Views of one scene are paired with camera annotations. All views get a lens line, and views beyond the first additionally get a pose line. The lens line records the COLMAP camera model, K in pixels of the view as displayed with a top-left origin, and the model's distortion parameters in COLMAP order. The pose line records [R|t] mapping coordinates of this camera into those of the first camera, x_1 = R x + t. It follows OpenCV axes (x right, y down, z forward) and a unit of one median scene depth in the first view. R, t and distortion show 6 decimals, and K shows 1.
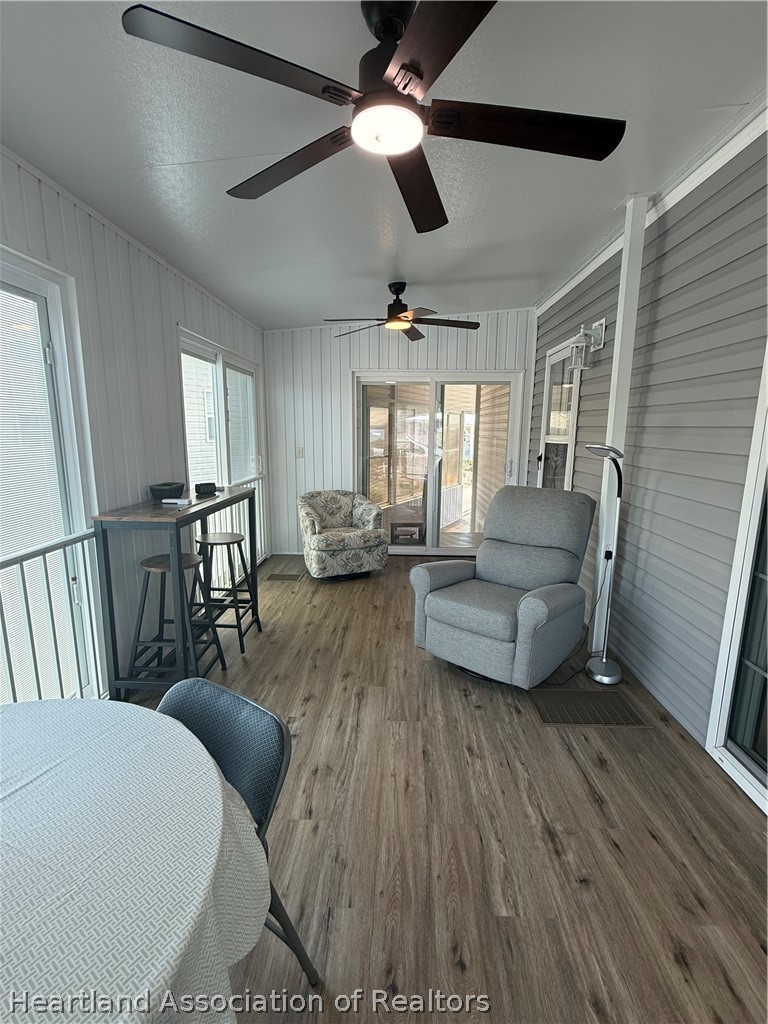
lens RADIAL K [[461.2, 0, 384.2], [0, 461.2, 514.6], [0, 0, 1]] dist [0.001756, 0.000386]
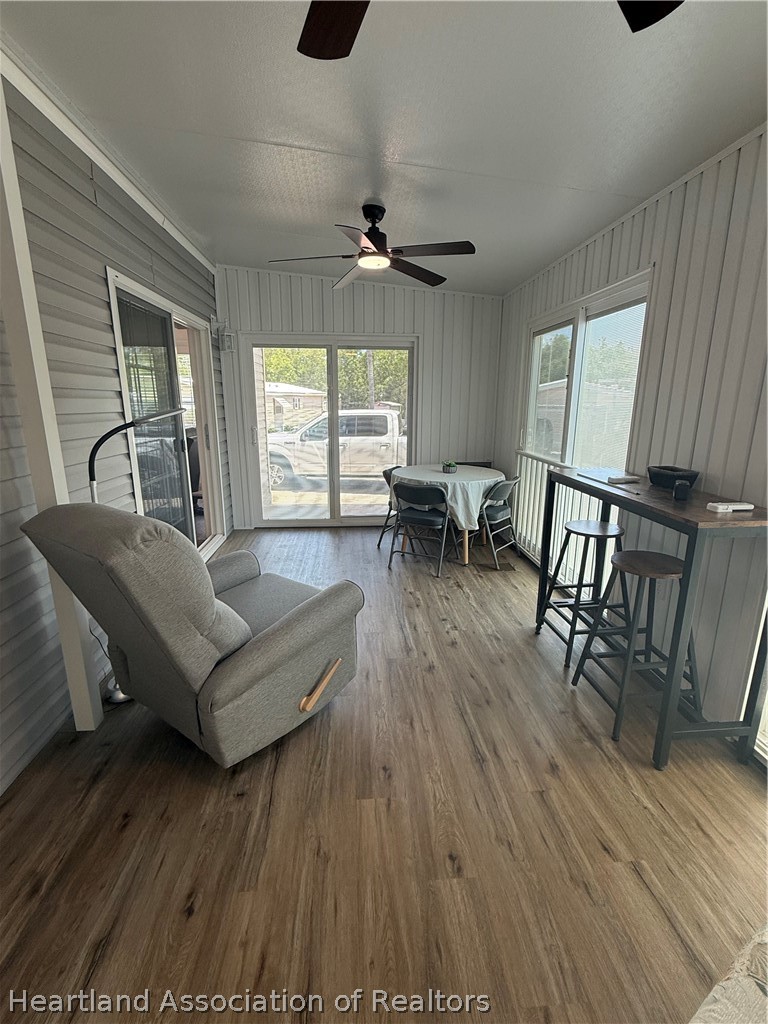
lens RADIAL K [[461.2, 0, 384.2], [0, 461.2, 514.6], [0, 0, 1]] dist [0.001756, 0.000386]
pose [[-0.993732, 0.016147, -0.110616, 0.103117], [-0.030698, 0.912059, 0.408907, -0.289688], [0.107491, 0.409740, -0.905847, 1.632158]]
